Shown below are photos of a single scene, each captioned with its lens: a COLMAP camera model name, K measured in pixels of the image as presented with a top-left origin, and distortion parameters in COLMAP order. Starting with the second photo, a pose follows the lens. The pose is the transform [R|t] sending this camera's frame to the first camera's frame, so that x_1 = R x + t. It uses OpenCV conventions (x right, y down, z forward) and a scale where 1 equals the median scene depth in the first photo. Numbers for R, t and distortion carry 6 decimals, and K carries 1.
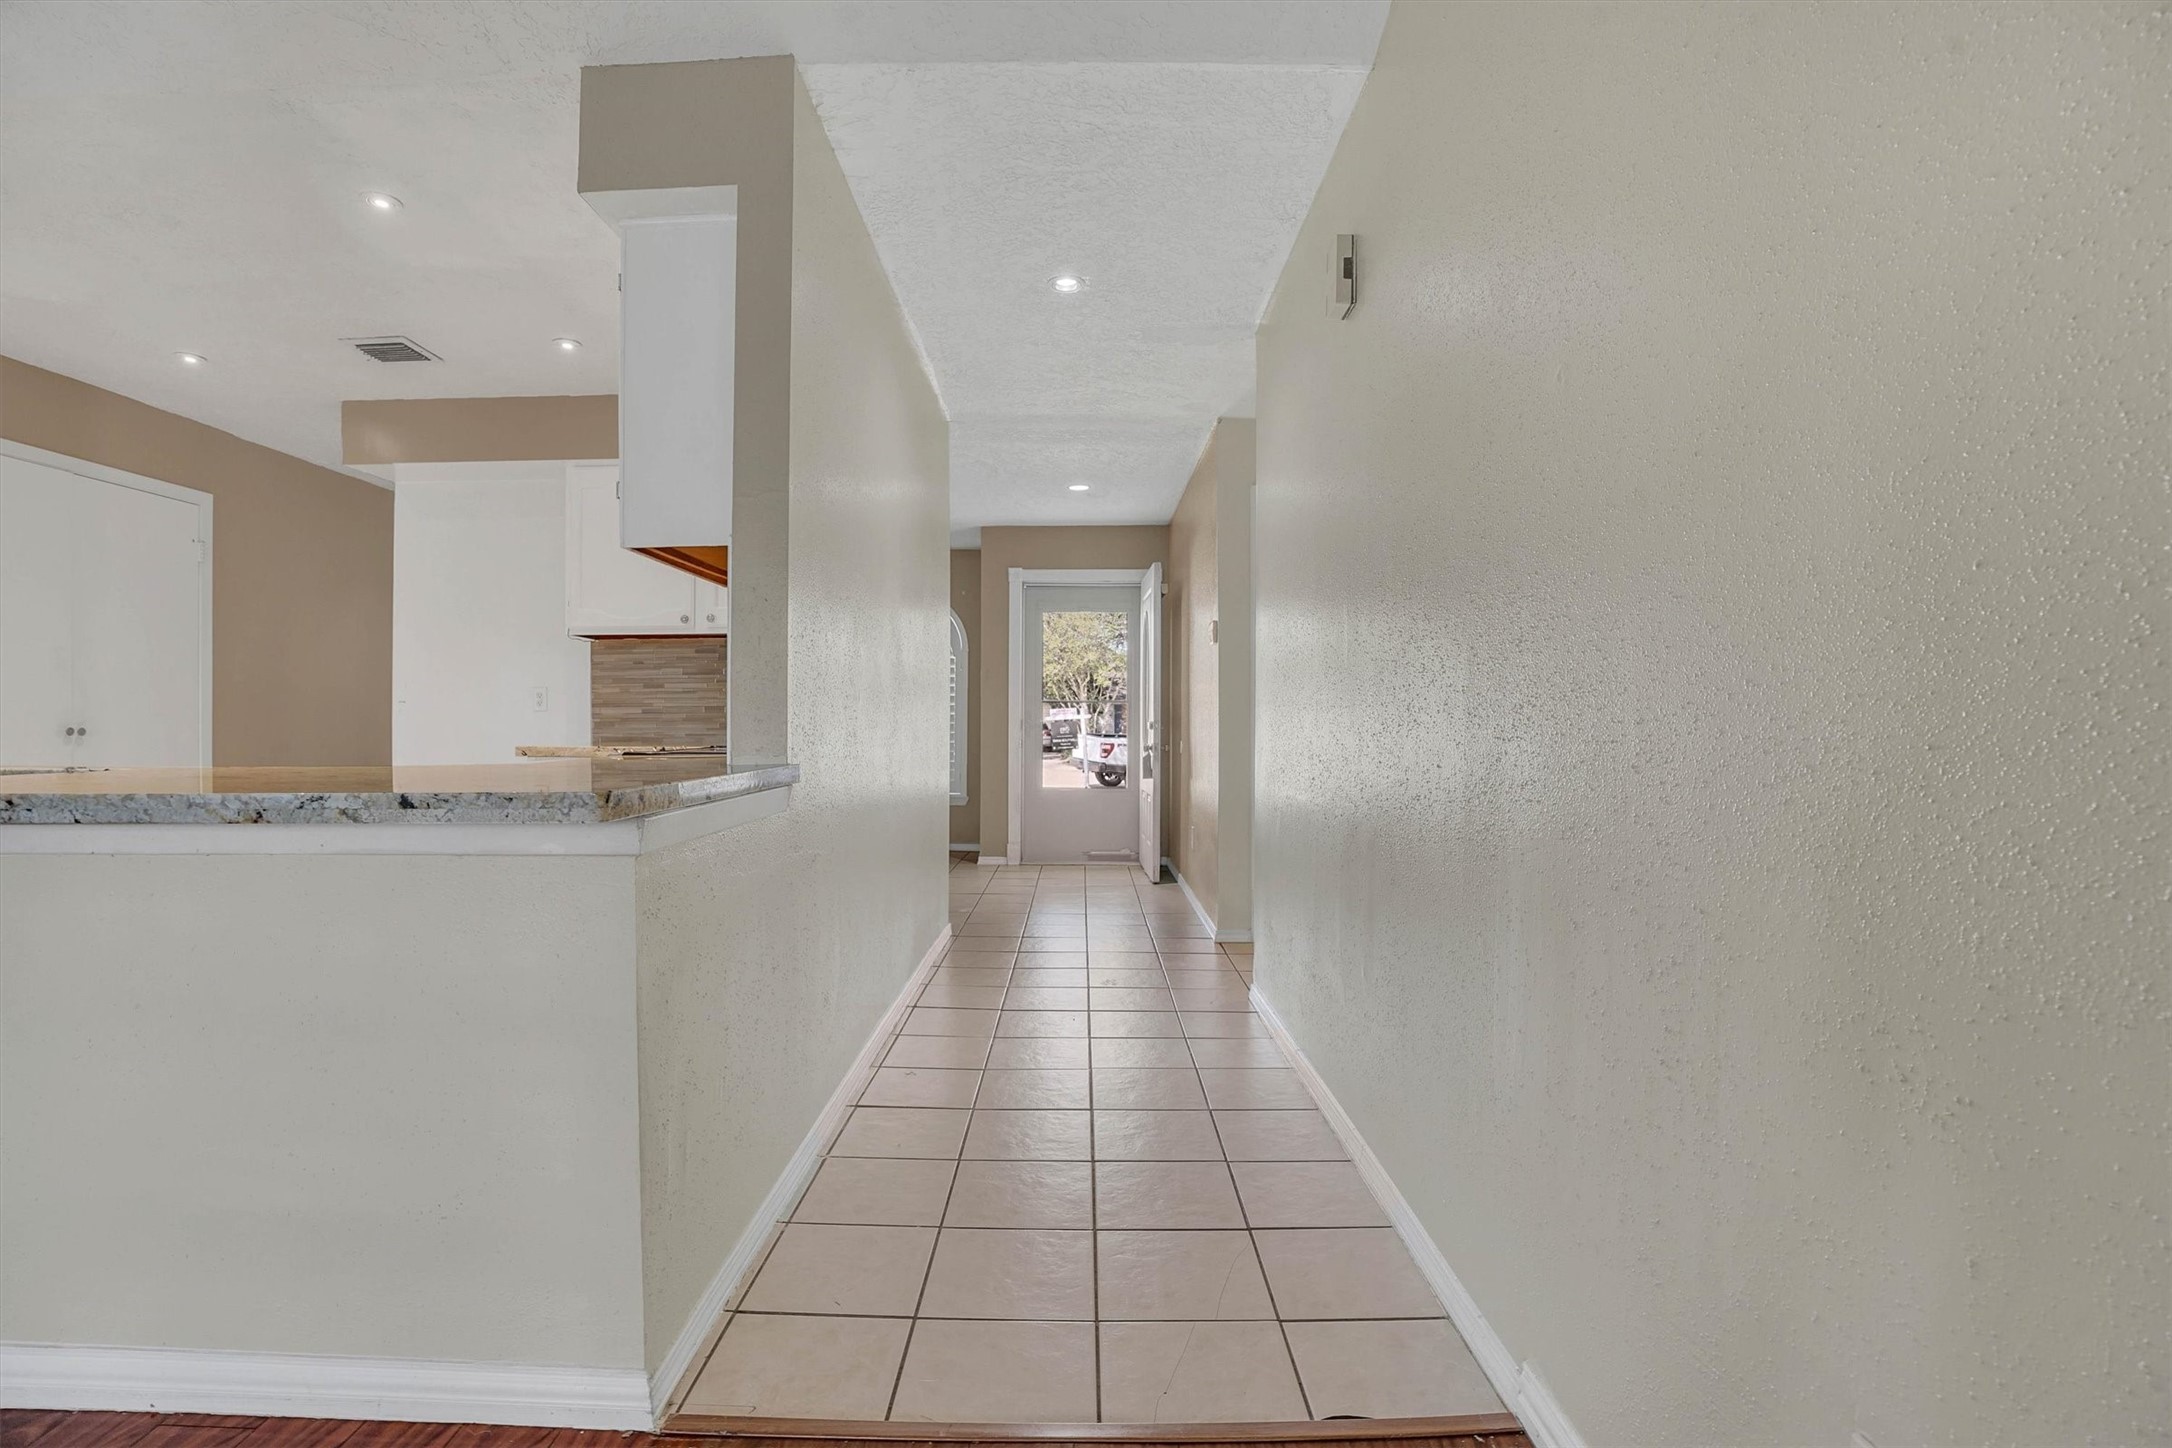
lens RADIAL K [[1041.7, 0, 1078.5], [0, 1041.7, 733.3], [0, 0, 1]] dist [-0.074341, 0.022138]
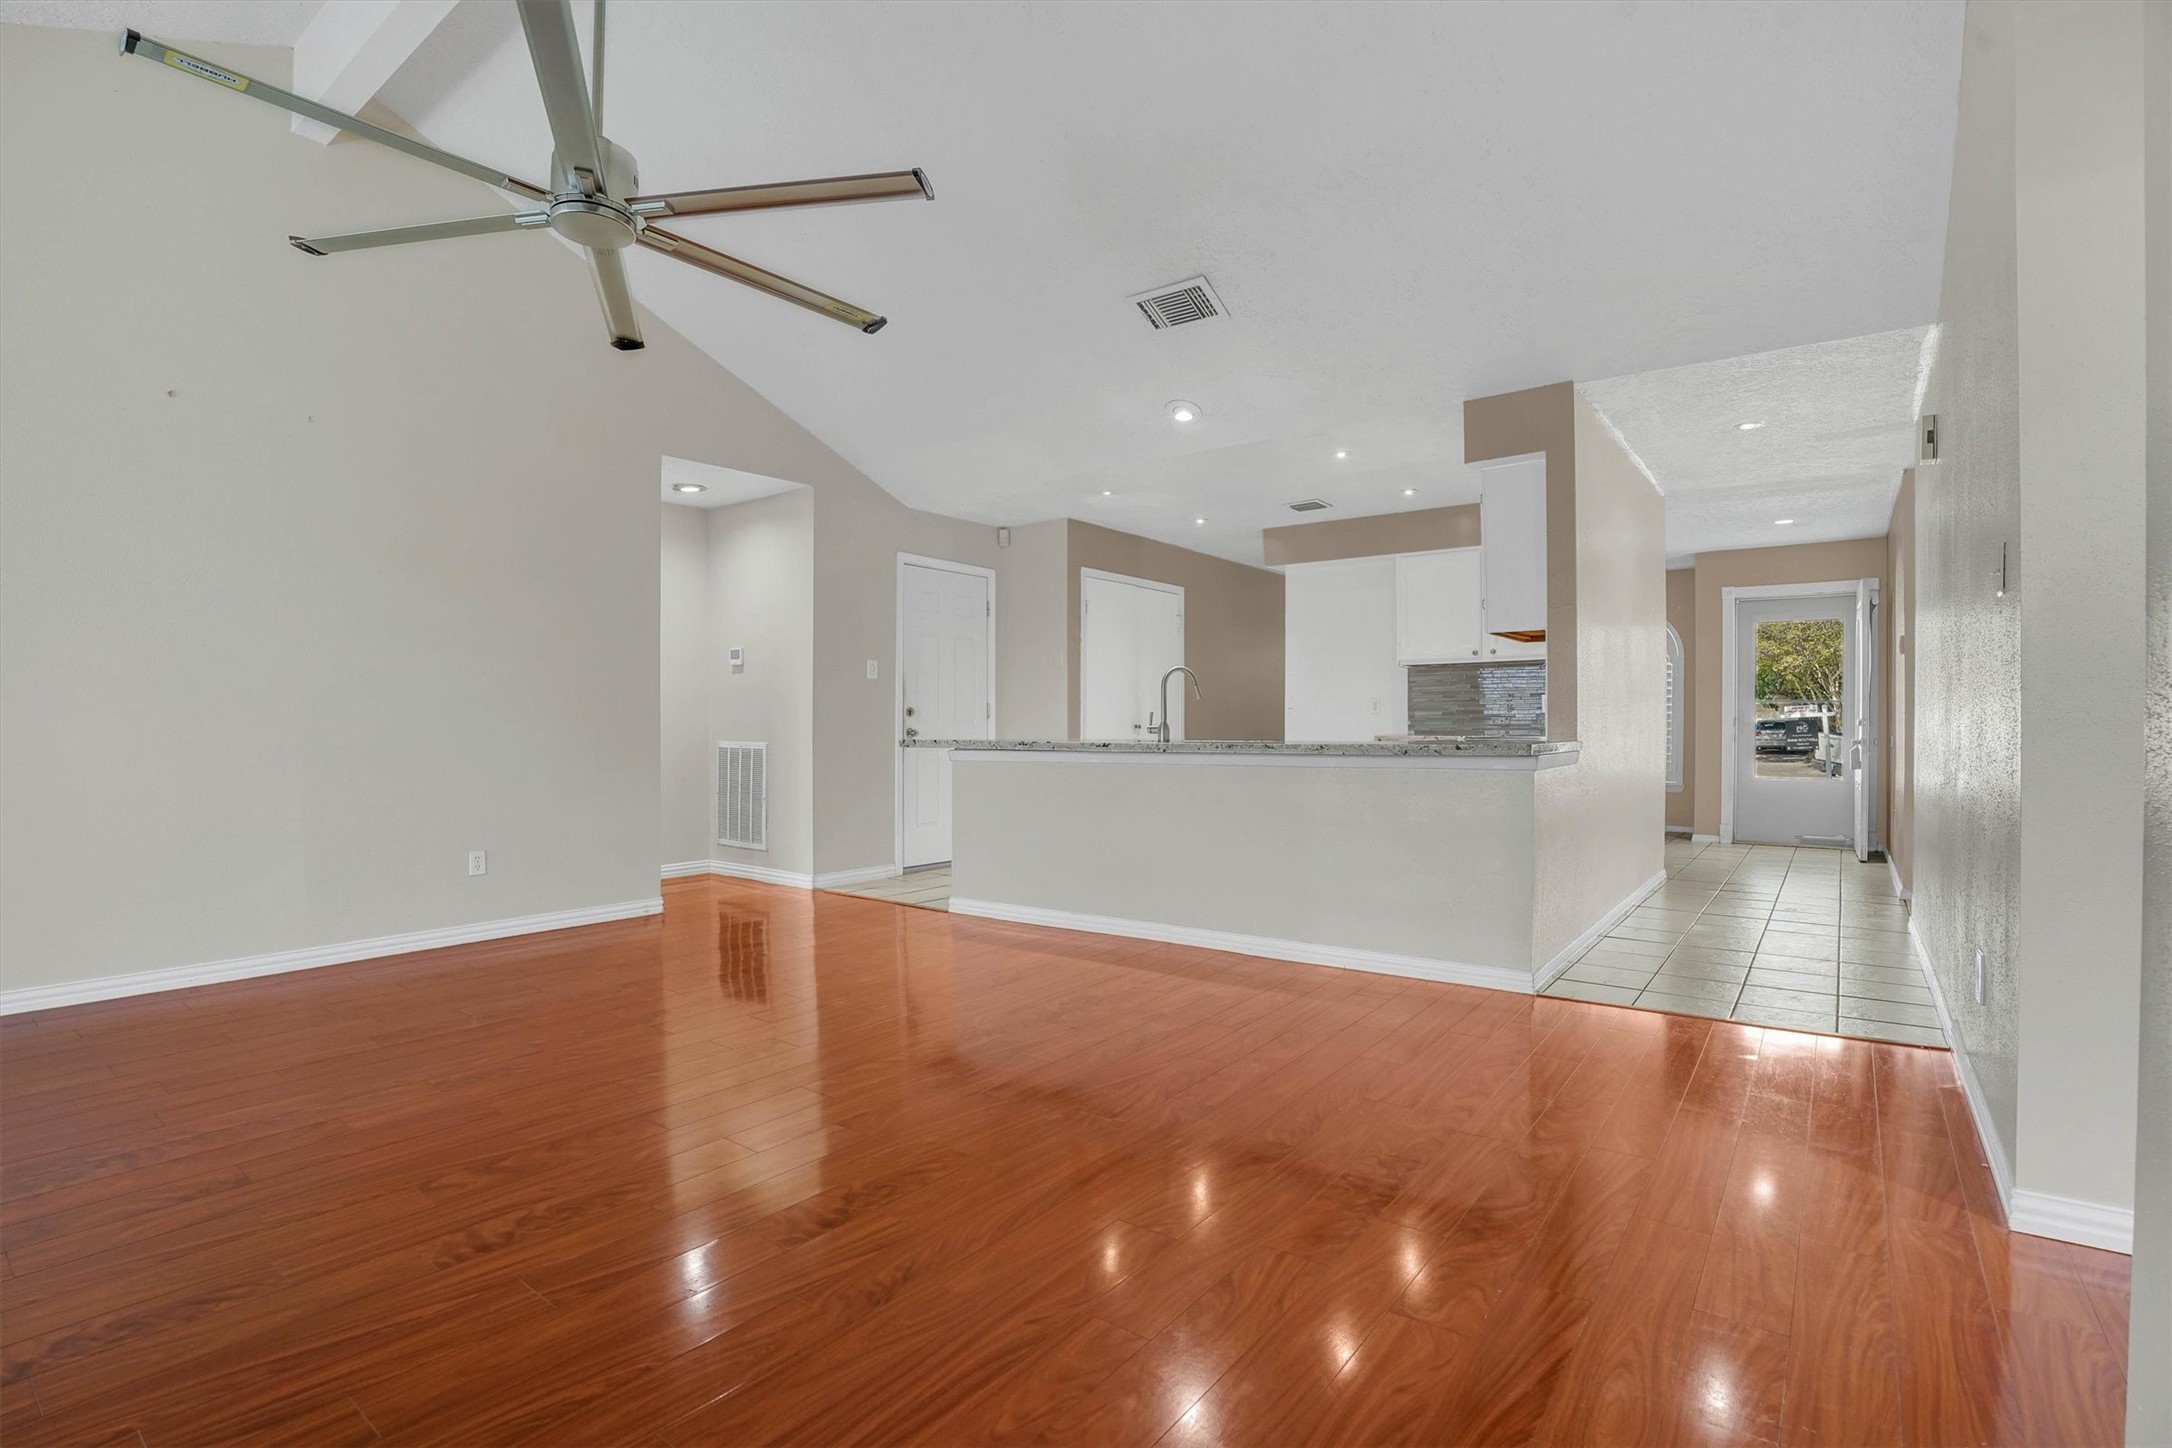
lens RADIAL K [[1052.6, 0, 1127.3], [0, 1052.6, 727.7], [0, 0, 1]] dist [-0.041373, 0.000081]
pose [[0.824612, 0.001032, -0.565698, 0.067345], [-0.003445, 0.999989, -0.003198, 0.006629], [0.565689, 0.004586, 0.824606, -0.536212]]
